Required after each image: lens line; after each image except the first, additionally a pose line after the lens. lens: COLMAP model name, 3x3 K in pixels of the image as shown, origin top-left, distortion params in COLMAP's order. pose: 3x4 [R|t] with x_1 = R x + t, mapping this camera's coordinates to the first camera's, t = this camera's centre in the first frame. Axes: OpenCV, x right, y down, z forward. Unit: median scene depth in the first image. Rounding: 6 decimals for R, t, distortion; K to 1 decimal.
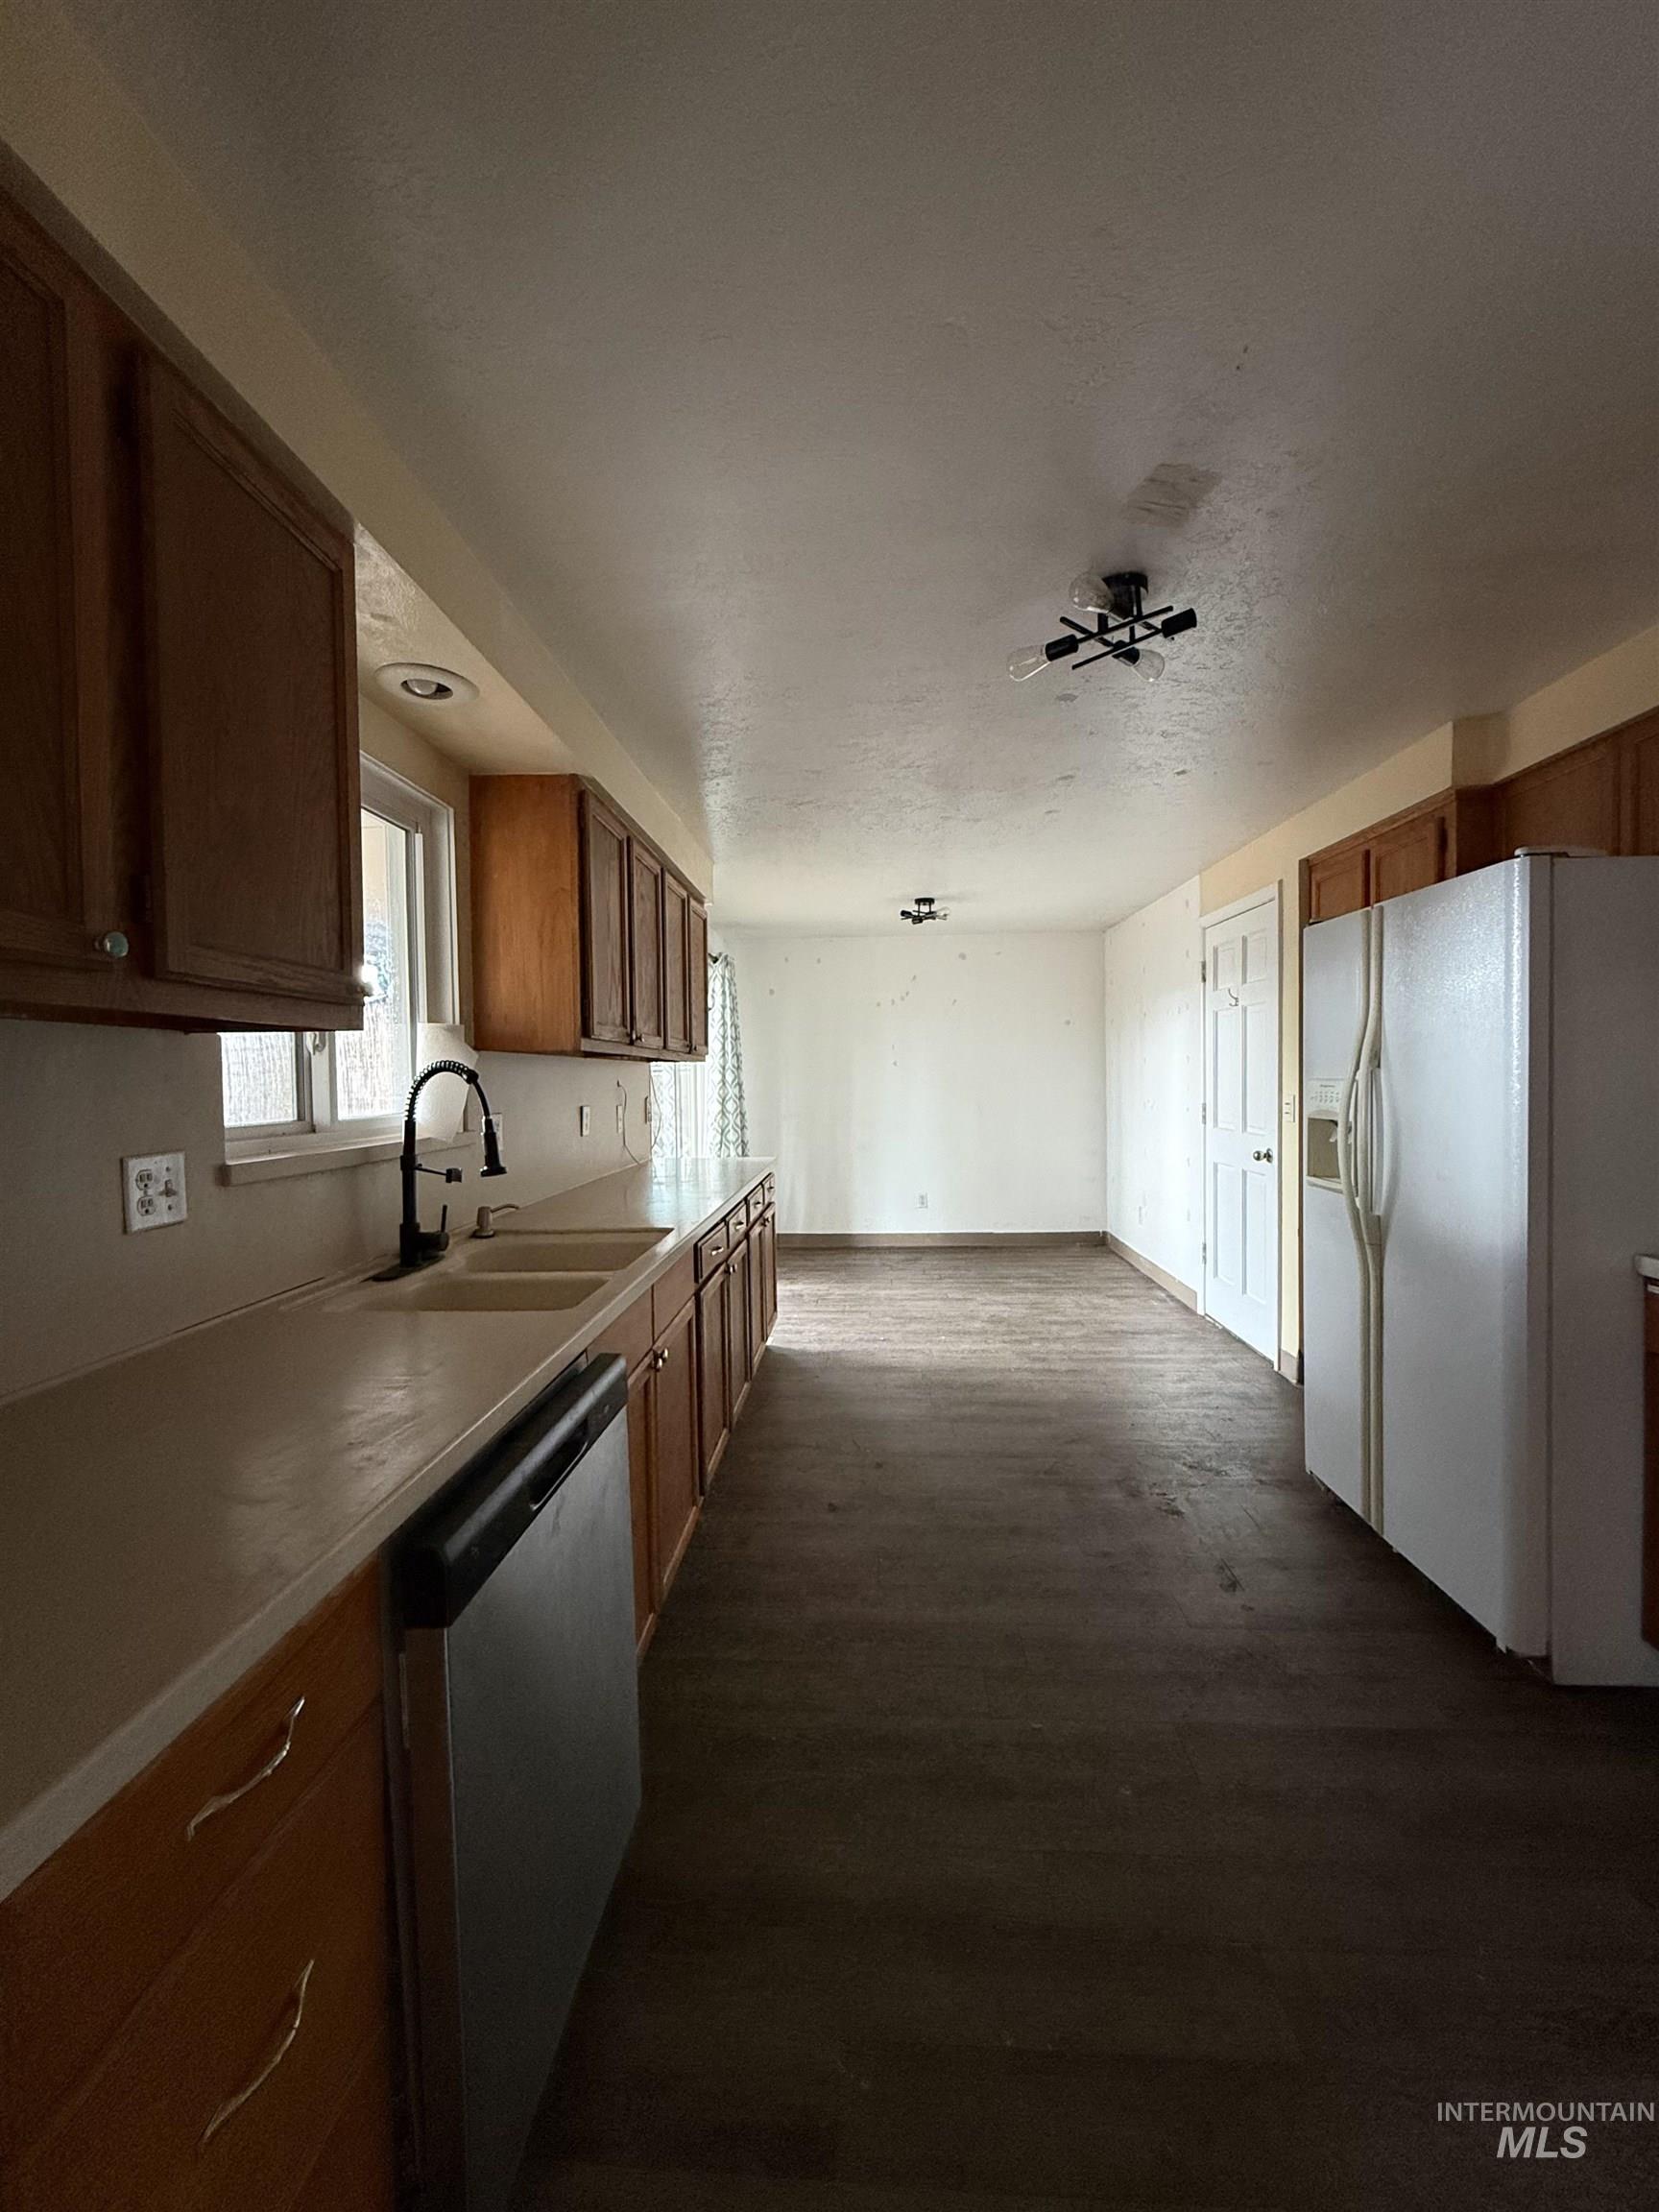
lens RADIAL K [[880.9, 0, 827.6], [0, 880.9, 1101.8], [0, 0, 1]] dist [-0.000434, 0.000187]
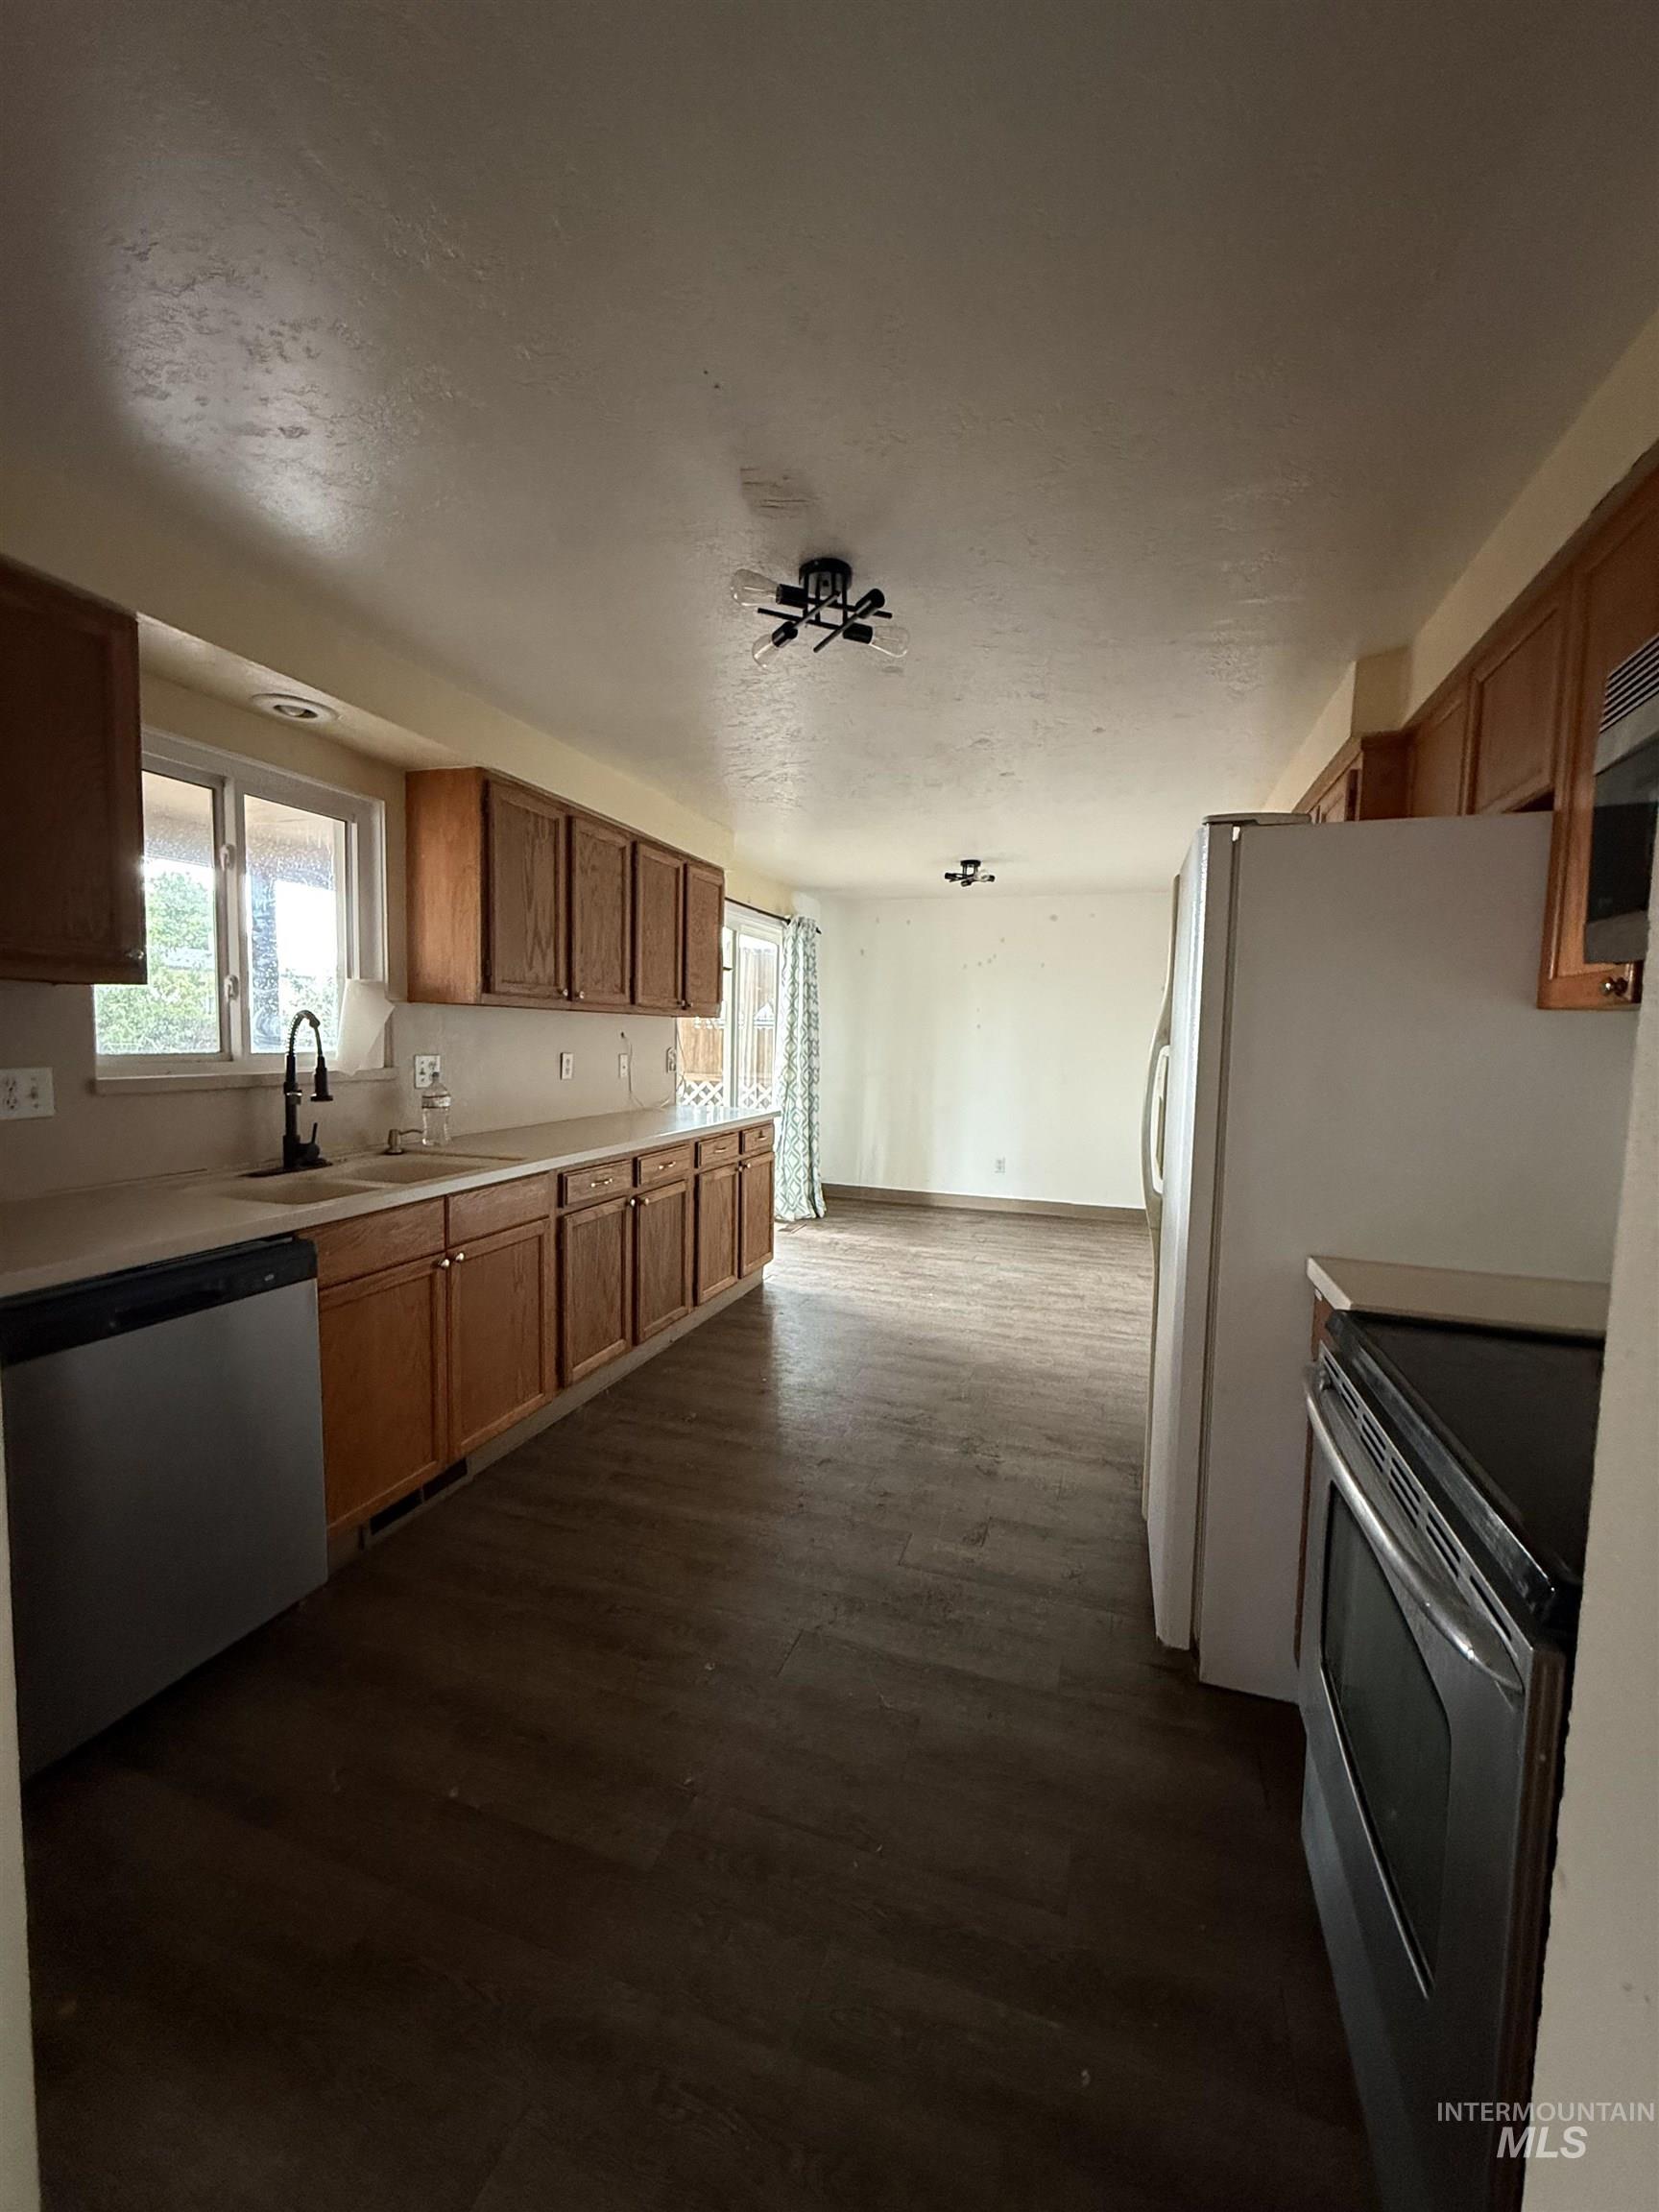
lens RADIAL K [[880.9, 0, 827.6], [0, 880.9, 1101.8], [0, 0, 1]] dist [-0.000434, 0.000187]
pose [[0.963102, 0.057286, -0.262969, 0.347095], [-0.044620, 0.997549, 0.053893, -0.008497], [0.265412, -0.040171, 0.963298, -0.015363]]
